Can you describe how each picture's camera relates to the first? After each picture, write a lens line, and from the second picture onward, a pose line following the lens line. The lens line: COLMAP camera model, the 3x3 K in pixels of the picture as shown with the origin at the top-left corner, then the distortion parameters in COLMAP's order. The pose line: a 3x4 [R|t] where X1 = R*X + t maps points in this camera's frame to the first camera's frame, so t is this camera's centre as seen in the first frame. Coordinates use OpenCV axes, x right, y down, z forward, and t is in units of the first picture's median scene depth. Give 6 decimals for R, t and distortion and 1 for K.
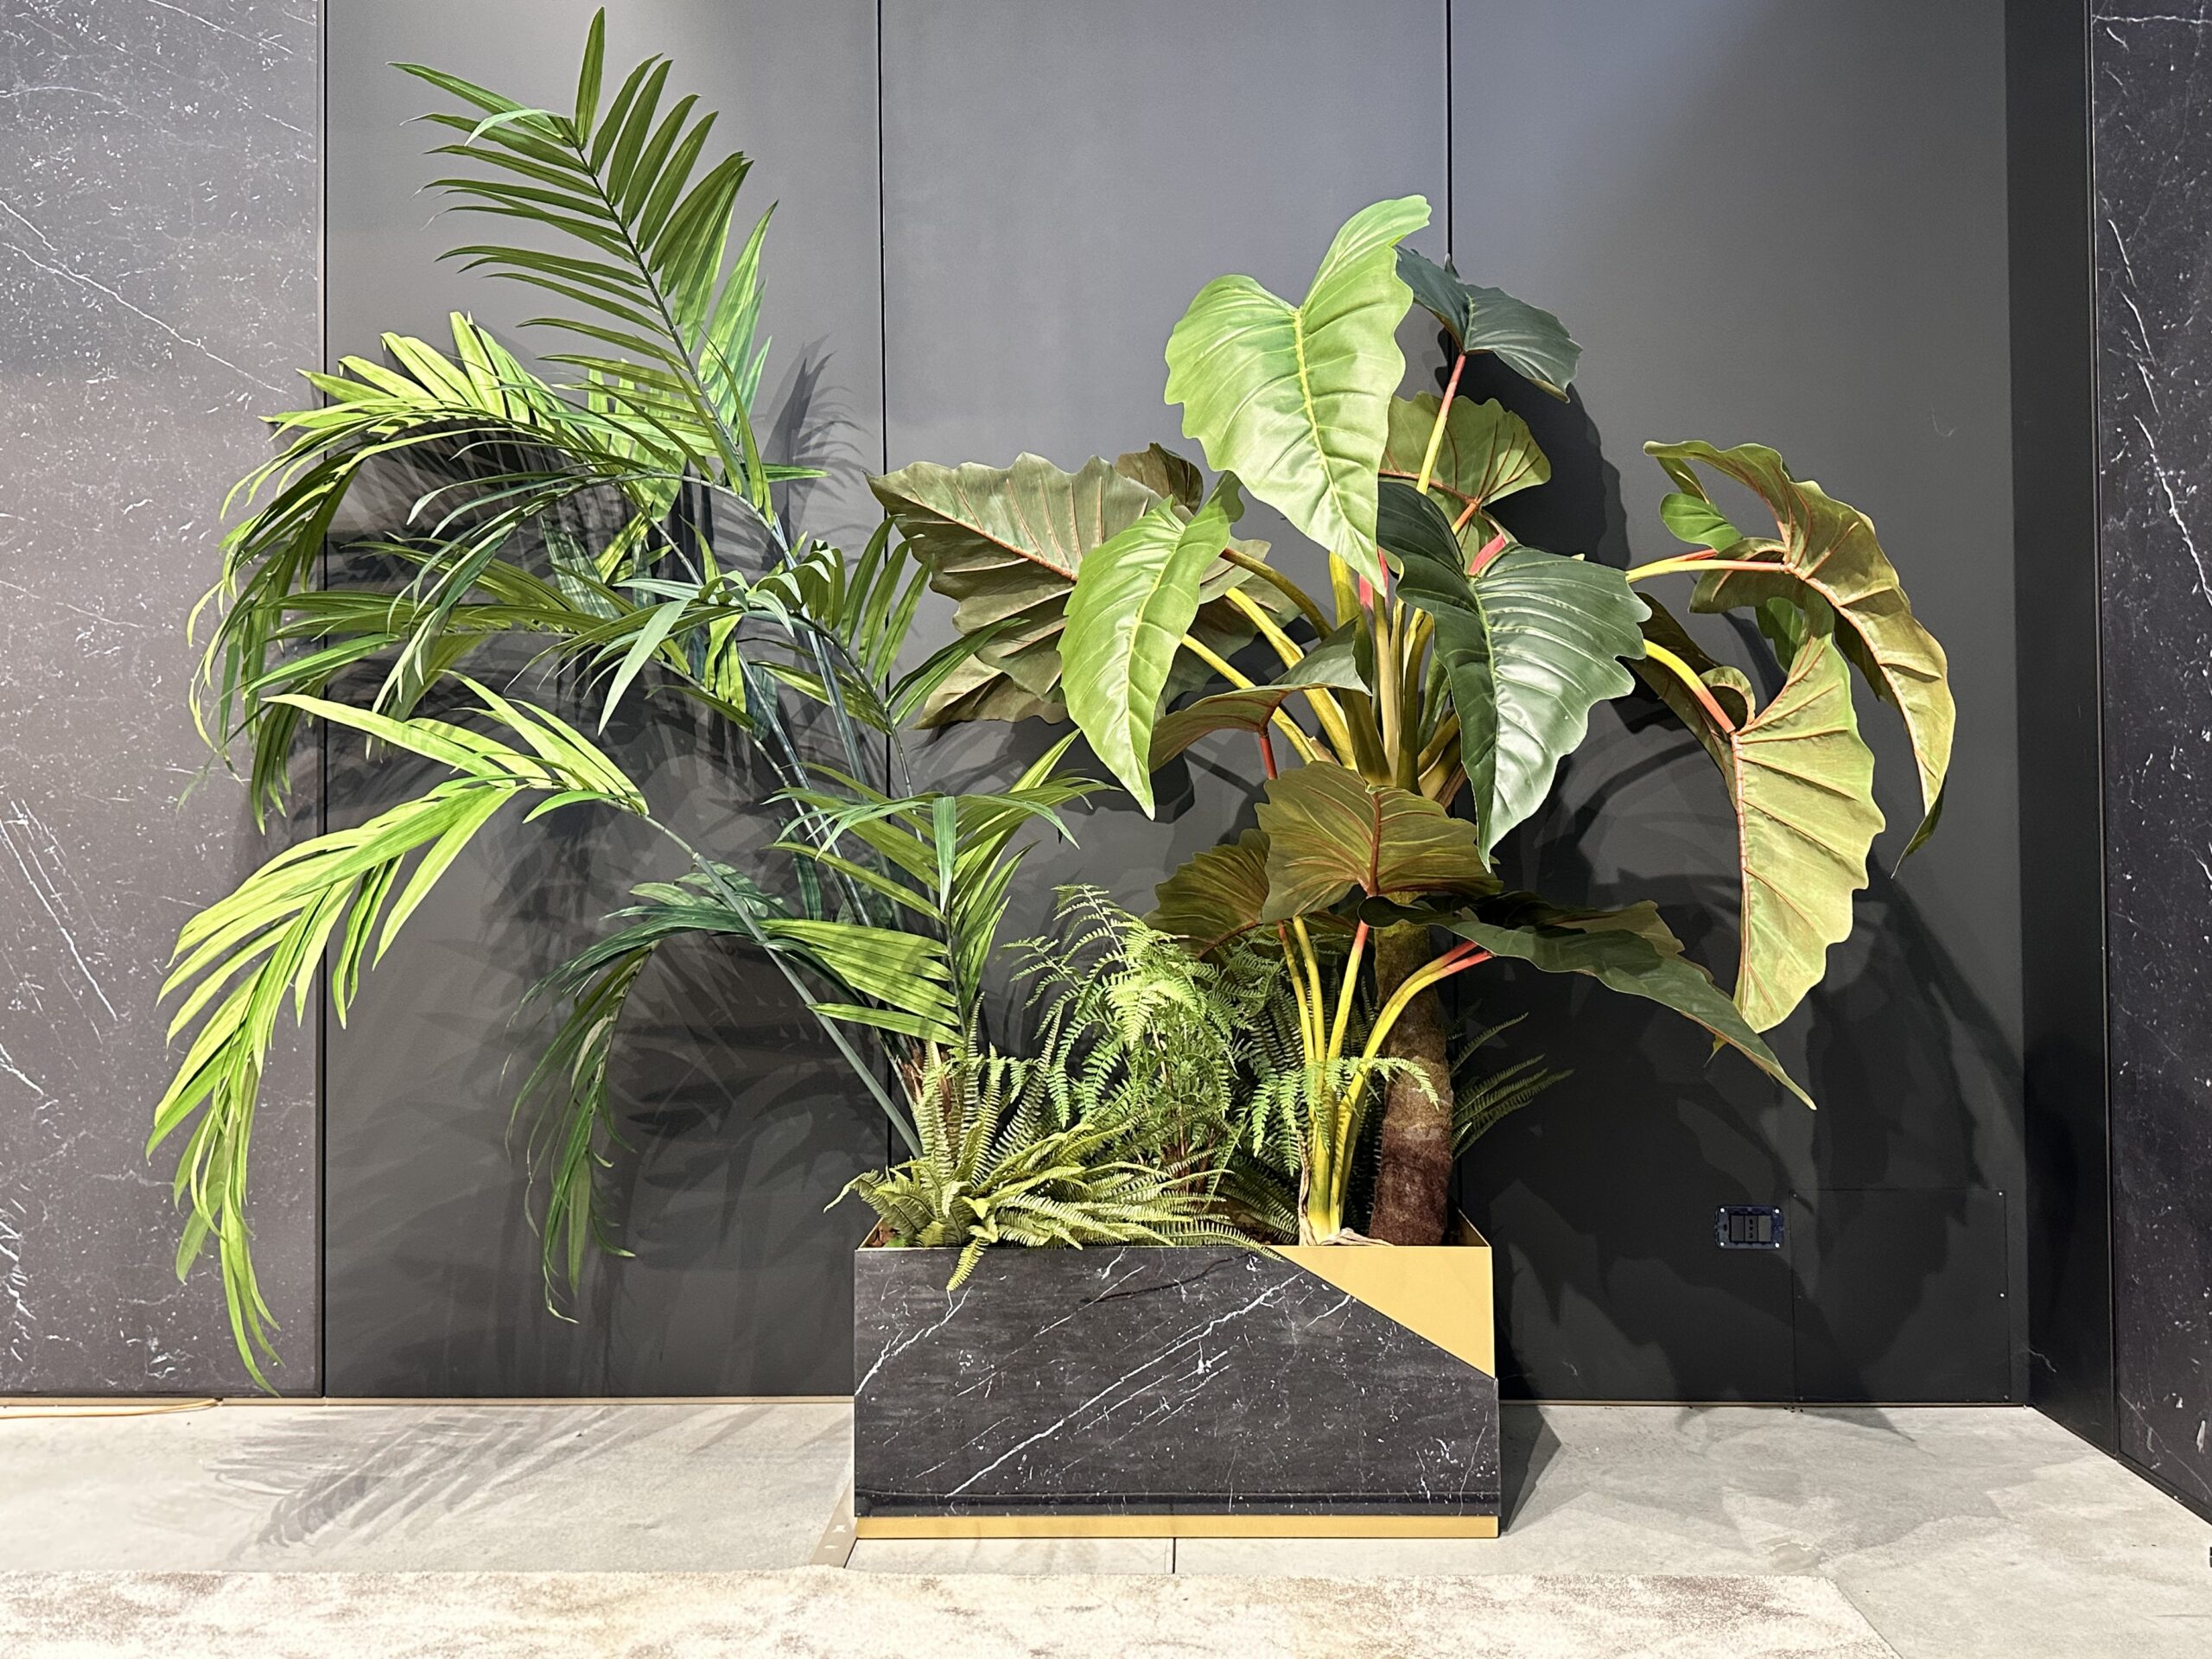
lens RADIAL K [[1938.7, 0, 1113.0], [0, 1938.7, 818.5], [0, 0, 1]] dist [0.230996, -0.540154]
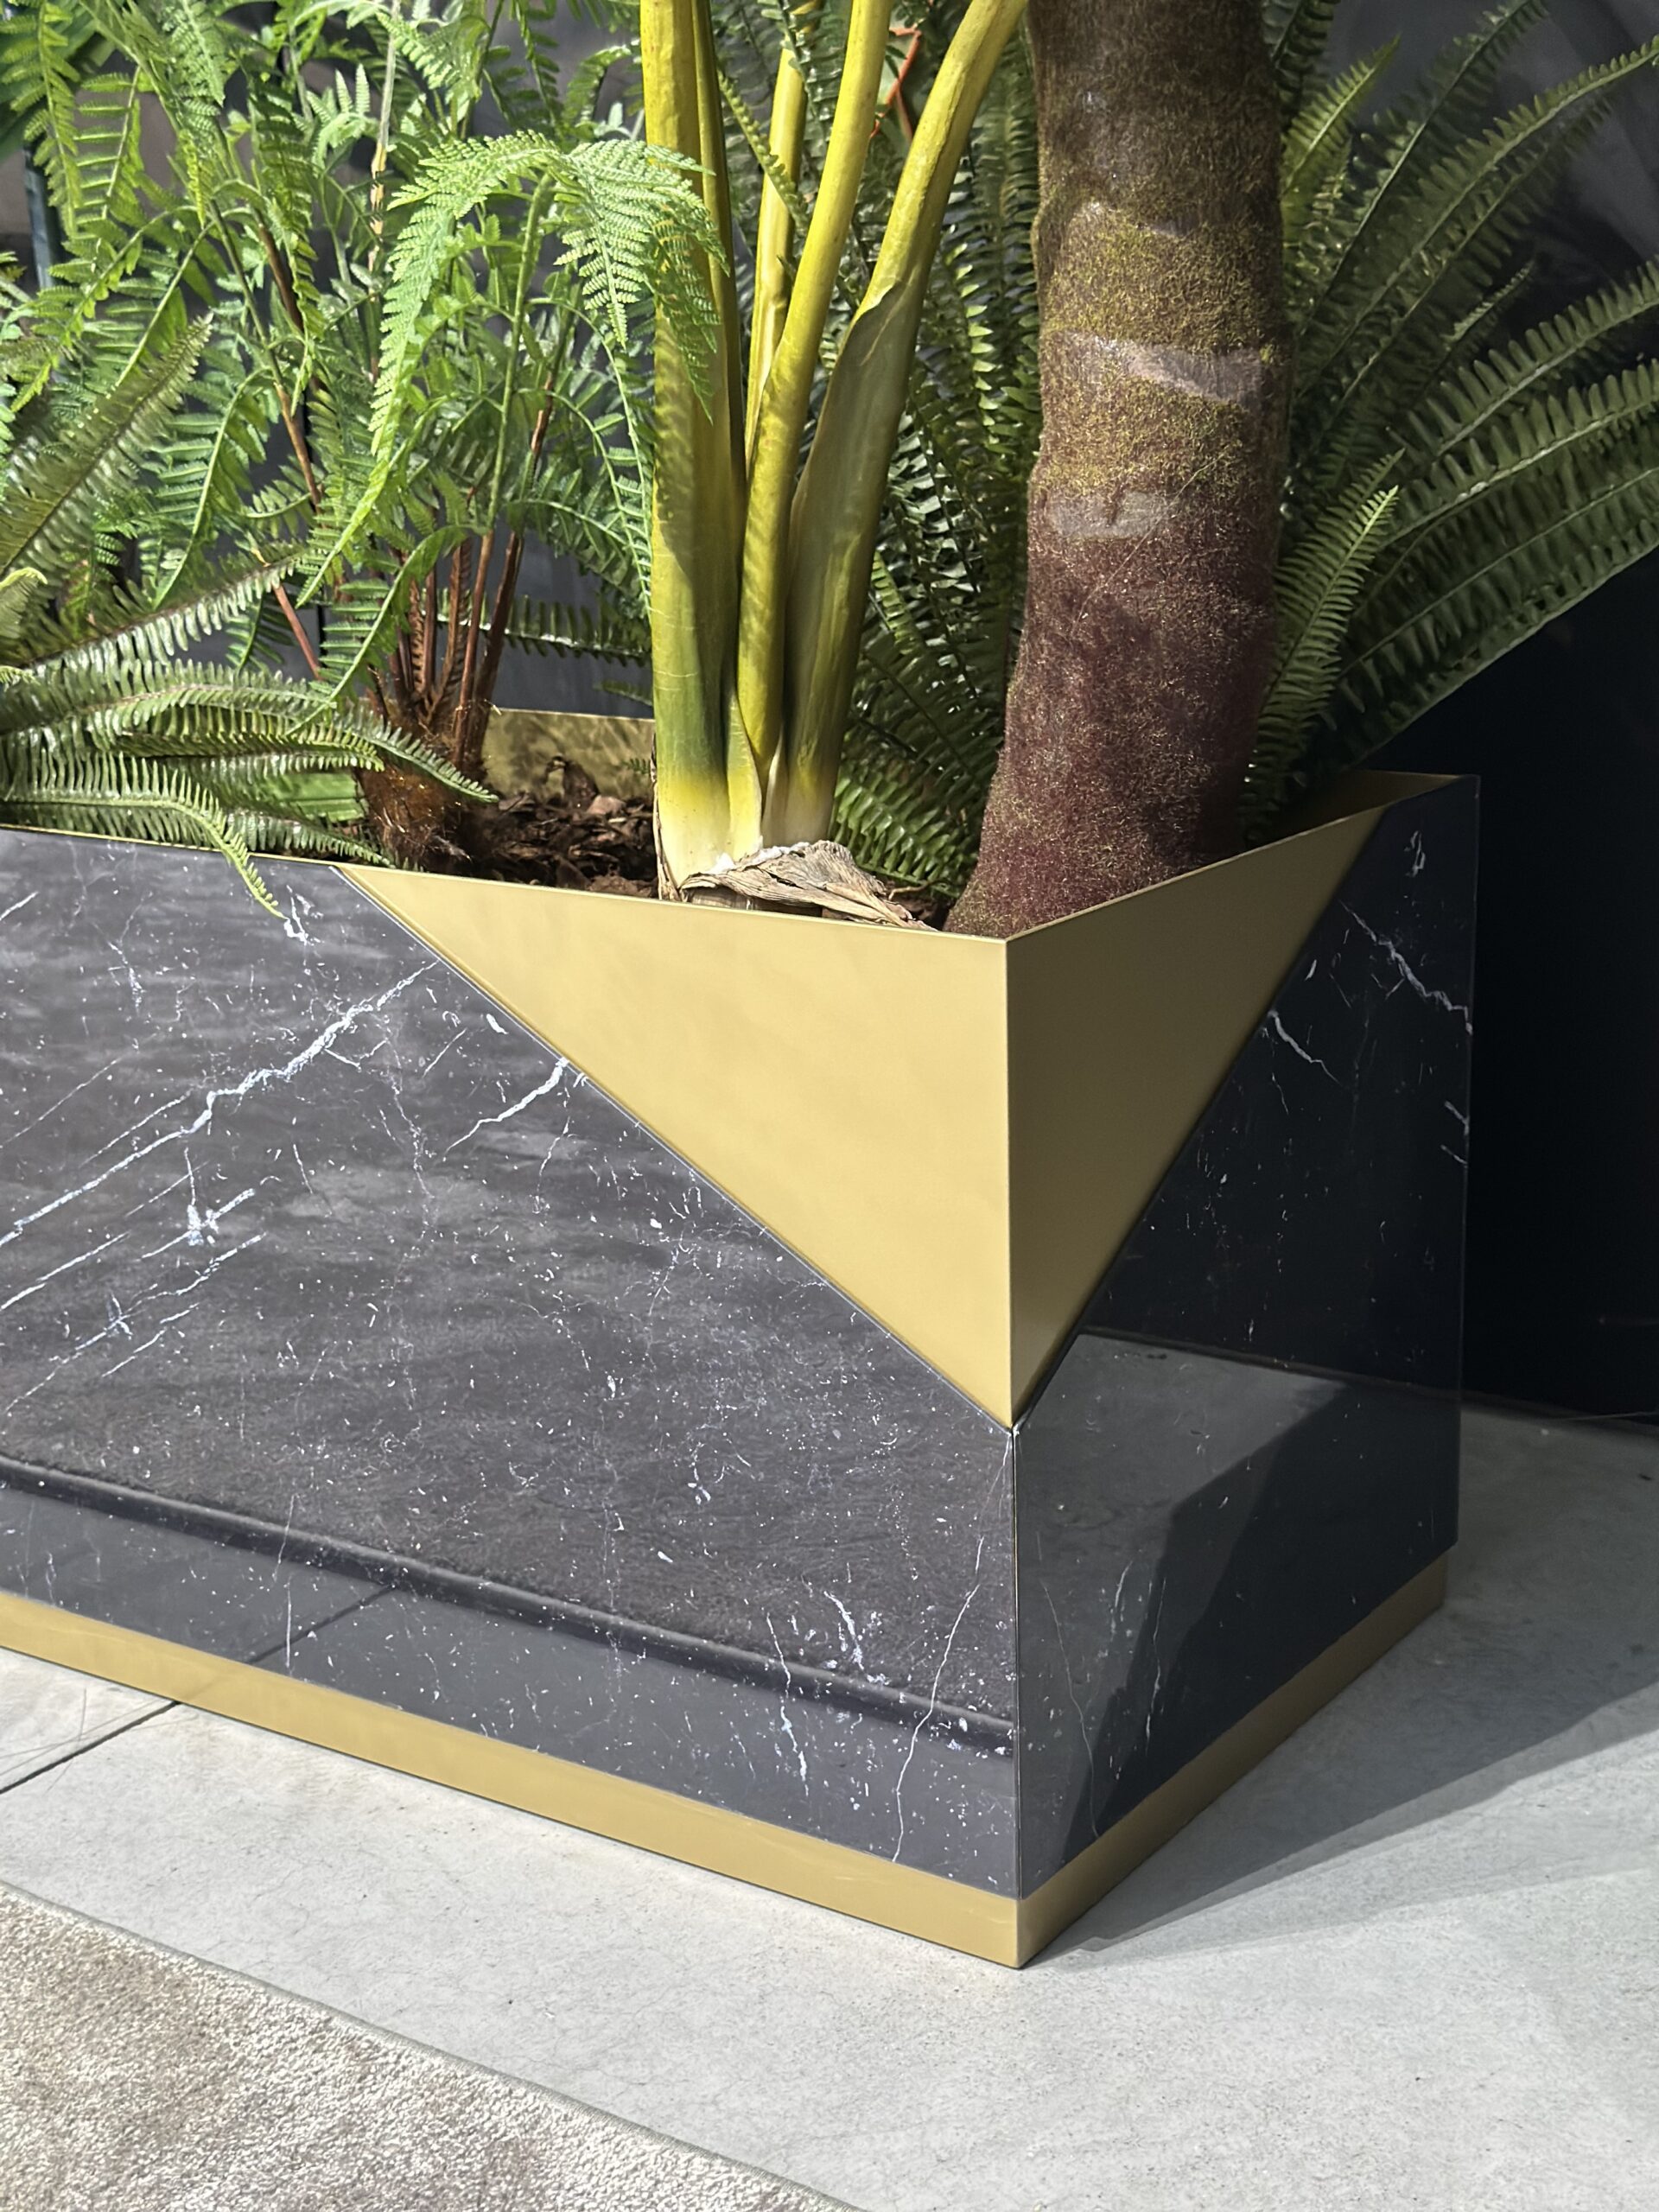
lens RADIAL K [[3092.9, 0, 822.5], [0, 3092.9, 1135.9], [0, 0, 1]] dist [0.170110, -0.210298]
pose [[0.841744, 0.134284, -0.522910, 0.356243], [0.023498, 0.958542, 0.283981, 0.121933], [0.539366, -0.251327, 0.803691, 0.625747]]
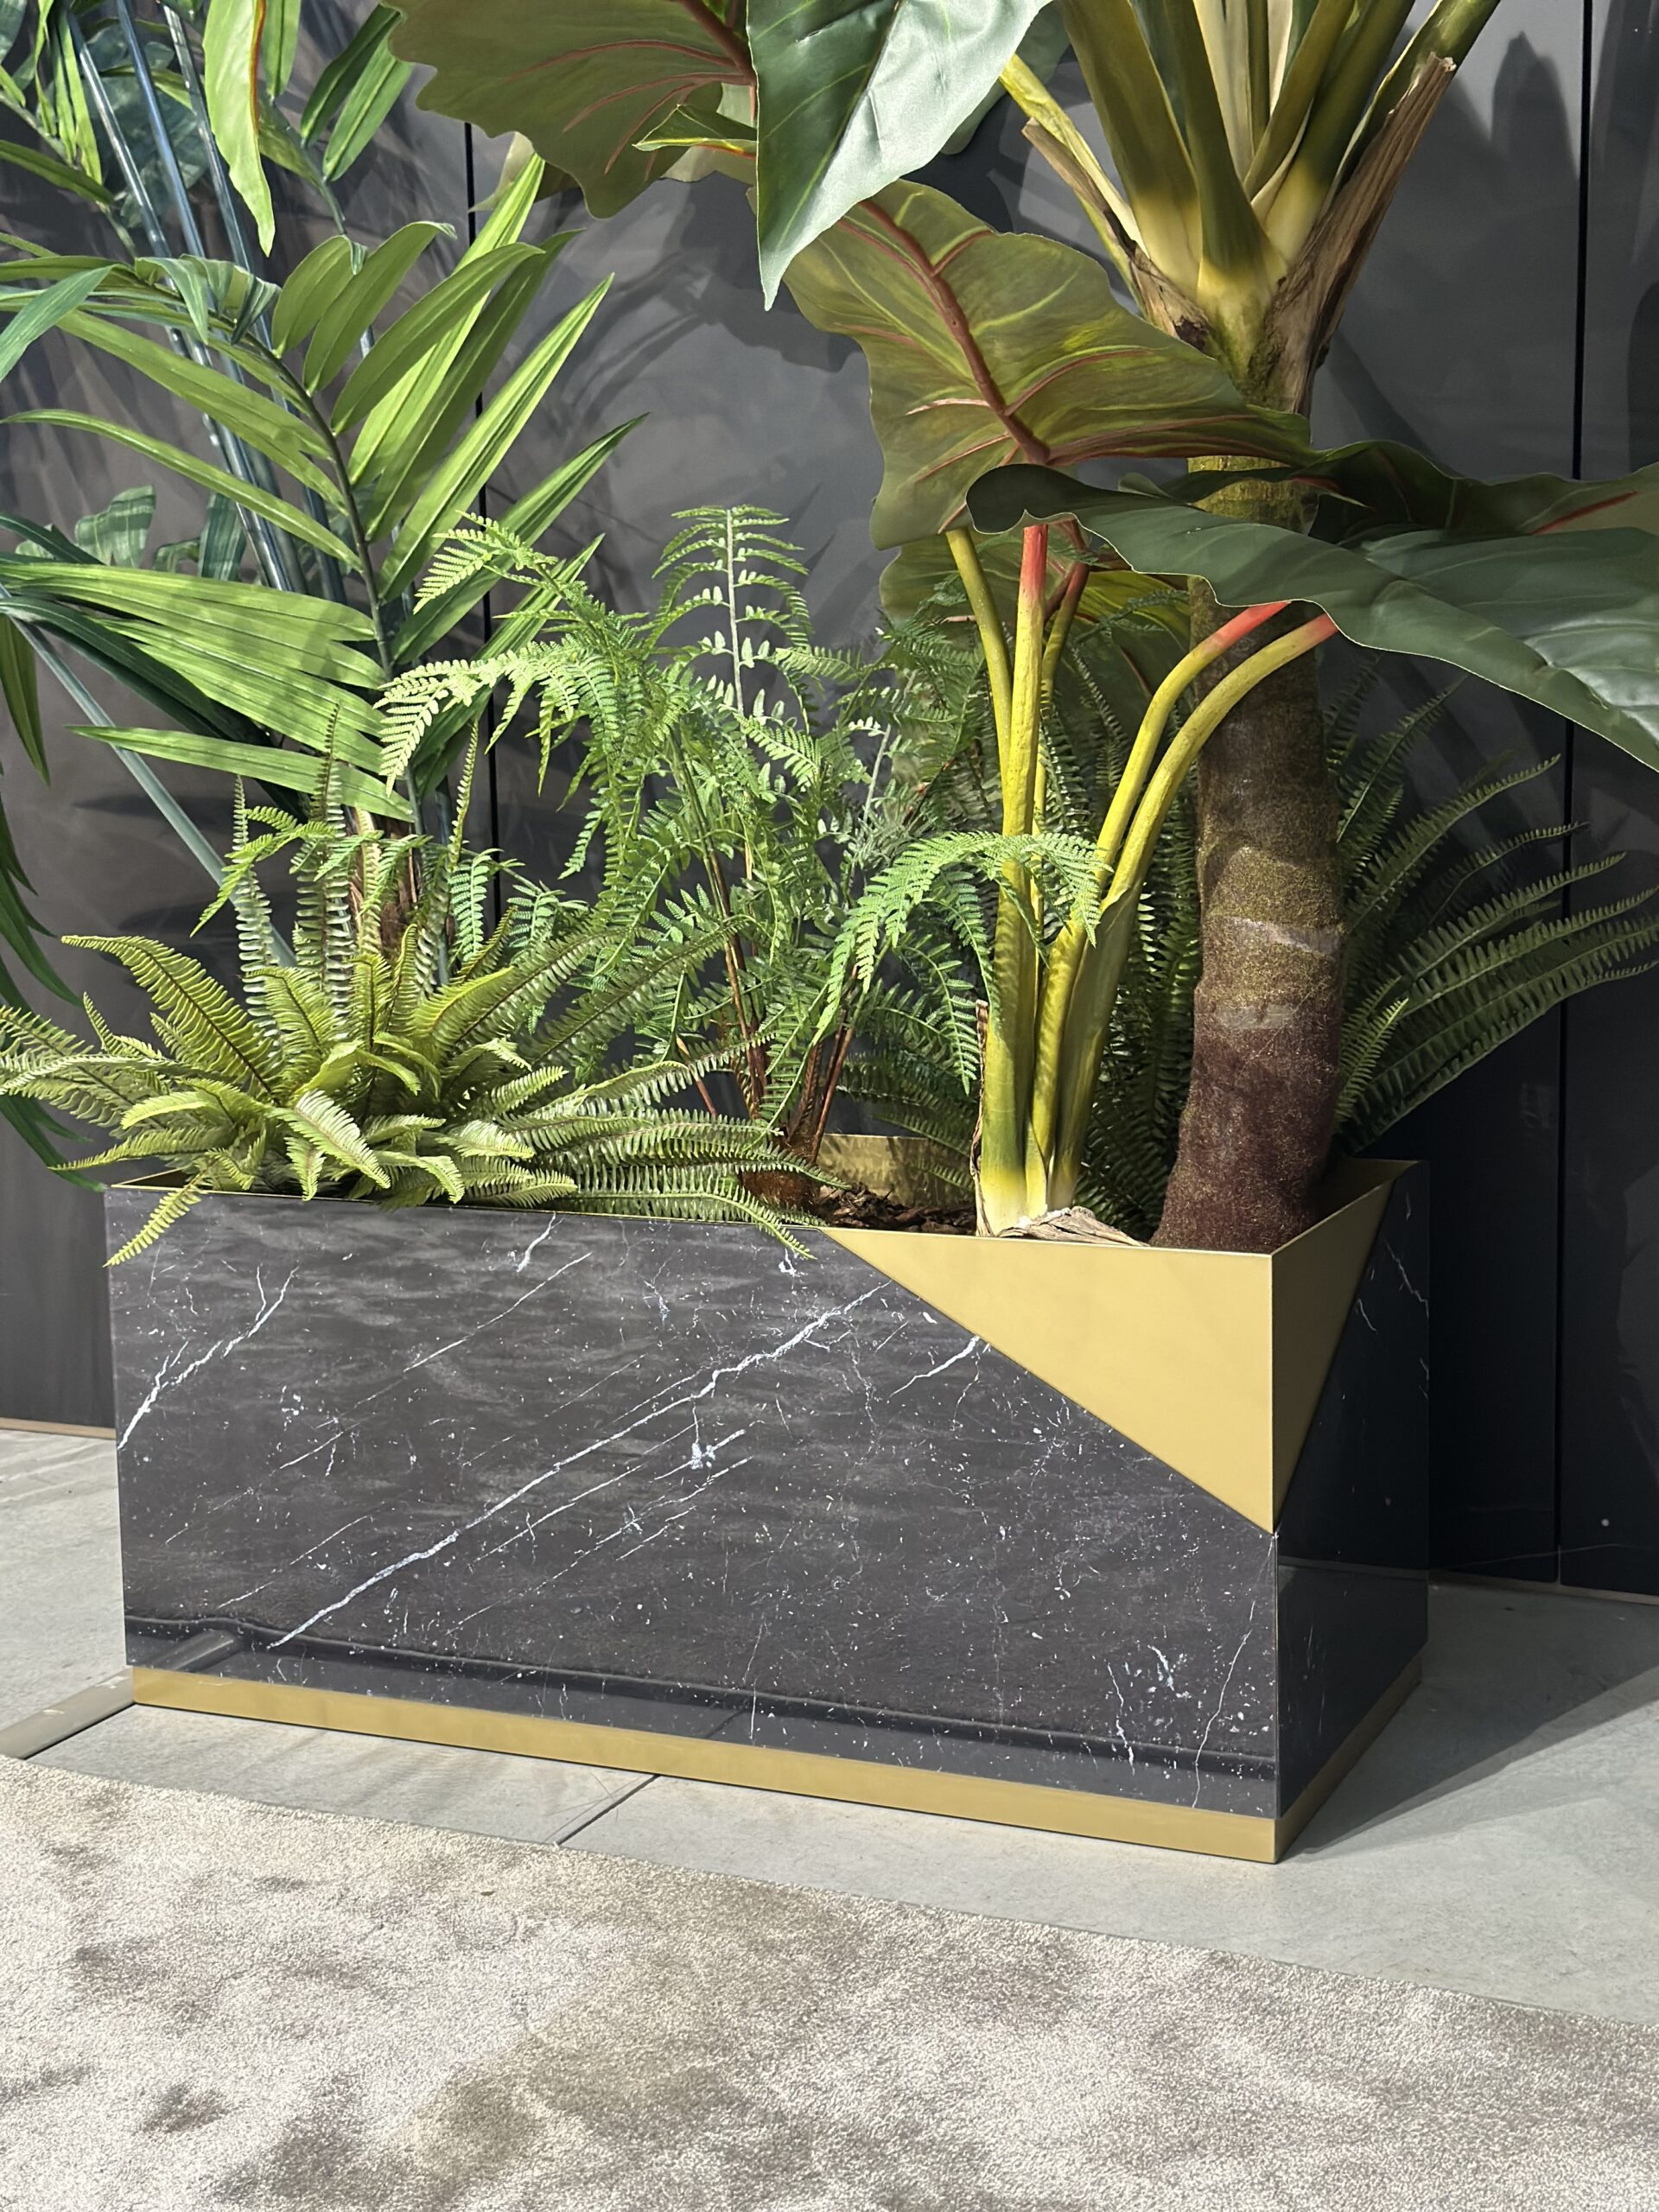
lens RADIAL K [[3092.9, 0, 822.5], [0, 3092.9, 1135.9], [0, 0, 1]] dist [0.170110, -0.210298]
pose [[0.922284, 0.049077, -0.383385, 0.344941], [0.015846, 0.986271, 0.164372, 0.068323], [0.386188, -0.157672, 0.908844, 0.300425]]
